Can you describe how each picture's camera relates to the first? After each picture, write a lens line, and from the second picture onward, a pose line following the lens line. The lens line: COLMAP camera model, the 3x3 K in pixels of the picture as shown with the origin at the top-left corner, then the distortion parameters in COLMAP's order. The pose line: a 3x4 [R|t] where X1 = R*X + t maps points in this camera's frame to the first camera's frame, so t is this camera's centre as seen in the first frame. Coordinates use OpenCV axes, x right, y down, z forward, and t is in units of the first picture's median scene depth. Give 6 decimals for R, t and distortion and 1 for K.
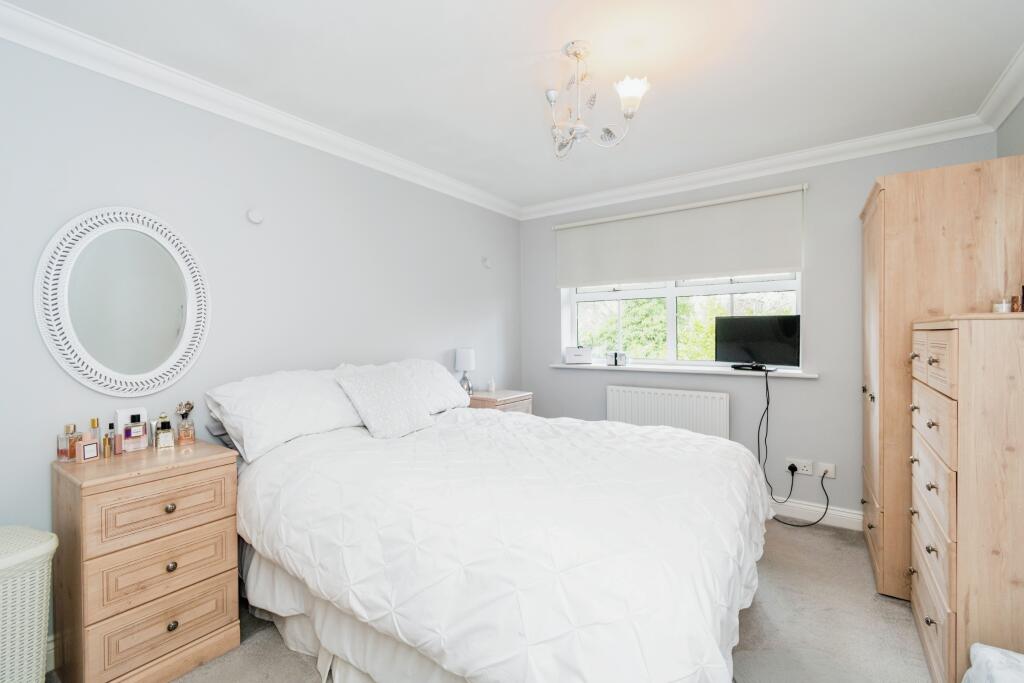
lens RADIAL K [[448.9, 0, 508.5], [0, 448.9, 336.5], [0, 0, 1]] dist [0.000261, 0.000645]
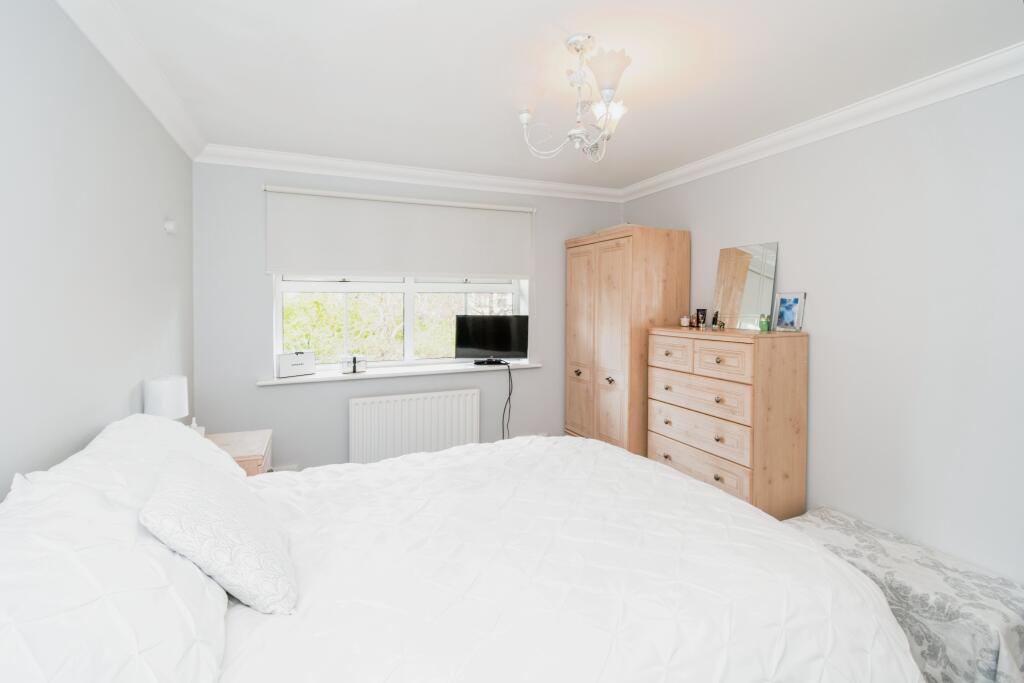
lens RADIAL K [[448.9, 0, 501.6], [0, 448.9, 306.4], [0, 0, 1]] dist [0.000261, 0.000645]
pose [[0.523300, -0.000194, 0.852149, -0.372998], [0.008094, 0.999956, -0.004743, -0.060710], [-0.852110, 0.009379, 0.523278, 0.384269]]
